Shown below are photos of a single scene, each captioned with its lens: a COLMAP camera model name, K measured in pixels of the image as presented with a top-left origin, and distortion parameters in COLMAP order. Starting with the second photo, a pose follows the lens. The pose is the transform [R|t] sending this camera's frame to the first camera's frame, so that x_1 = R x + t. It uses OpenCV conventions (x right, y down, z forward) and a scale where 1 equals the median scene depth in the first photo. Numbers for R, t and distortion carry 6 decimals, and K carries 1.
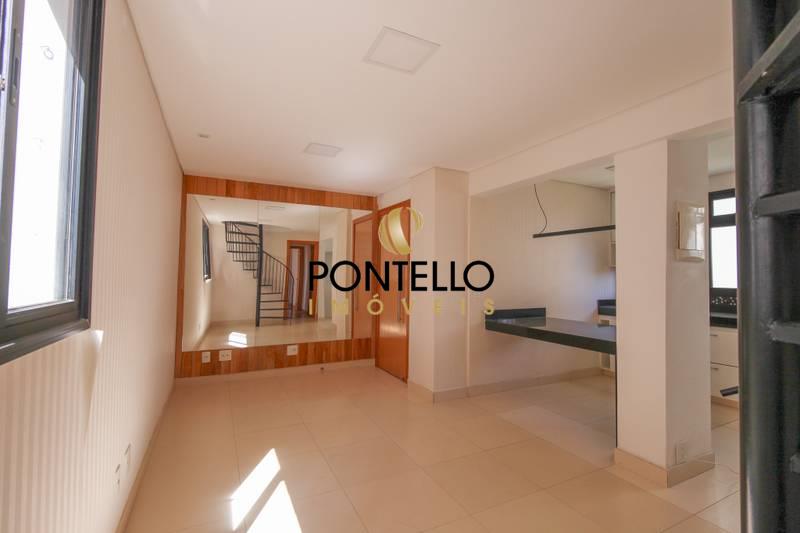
lens RADIAL K [[368.1, 0, 405.5], [0, 368.1, 261.8], [0, 0, 1]] dist [0.021318, -0.014335]
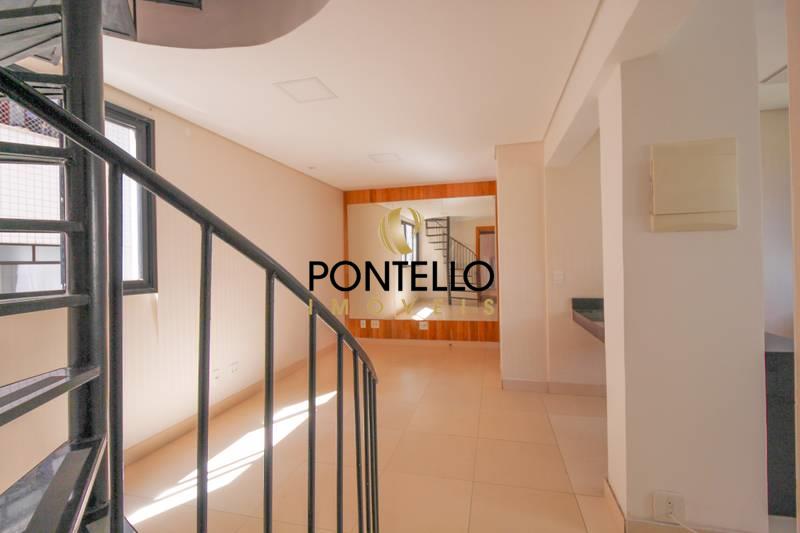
lens RADIAL K [[368.1, 0, 405.5], [0, 368.1, 261.8], [0, 0, 1]] dist [0.021318, -0.014335]
pose [[0.753569, -0.023249, -0.656957, 0.420906], [0.050793, 0.998446, 0.022929, 0.006837], [0.655403, -0.050647, 0.753579, 0.088823]]
